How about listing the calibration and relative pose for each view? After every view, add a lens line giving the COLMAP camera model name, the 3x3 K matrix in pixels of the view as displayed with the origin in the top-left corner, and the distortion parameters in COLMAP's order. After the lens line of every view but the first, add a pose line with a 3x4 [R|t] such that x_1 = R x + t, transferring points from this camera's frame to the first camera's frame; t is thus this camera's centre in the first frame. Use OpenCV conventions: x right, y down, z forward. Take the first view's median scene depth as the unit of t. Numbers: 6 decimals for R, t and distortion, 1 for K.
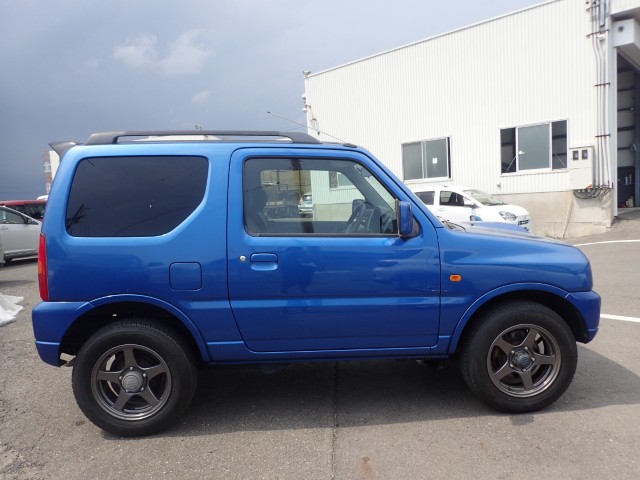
lens RADIAL K [[472.1, 0, 318.8], [0, 472.1, 243.6], [0, 0, 1]] dist [-0.026464, -0.004119]
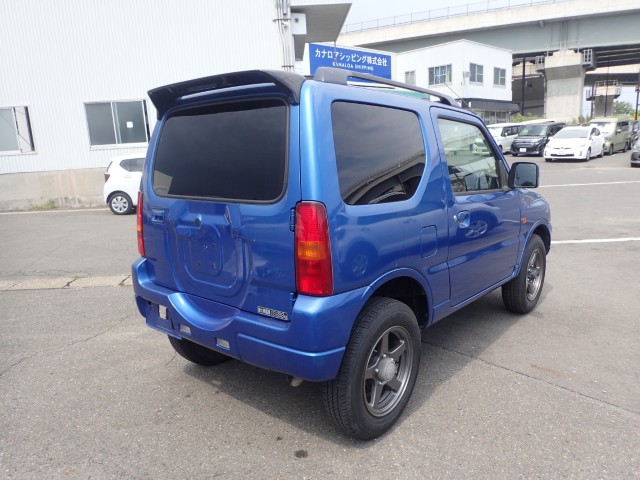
lens RADIAL K [[472.1, 0, 323.8], [0, 472.1, 242.3], [0, 0, 1]] dist [-0.026464, -0.004119]
pose [[0.703624, -0.117988, 0.700708, -0.208072], [0.072675, 0.992896, 0.094210, -0.006105], [-0.706846, -0.015364, 0.707200, 0.092059]]
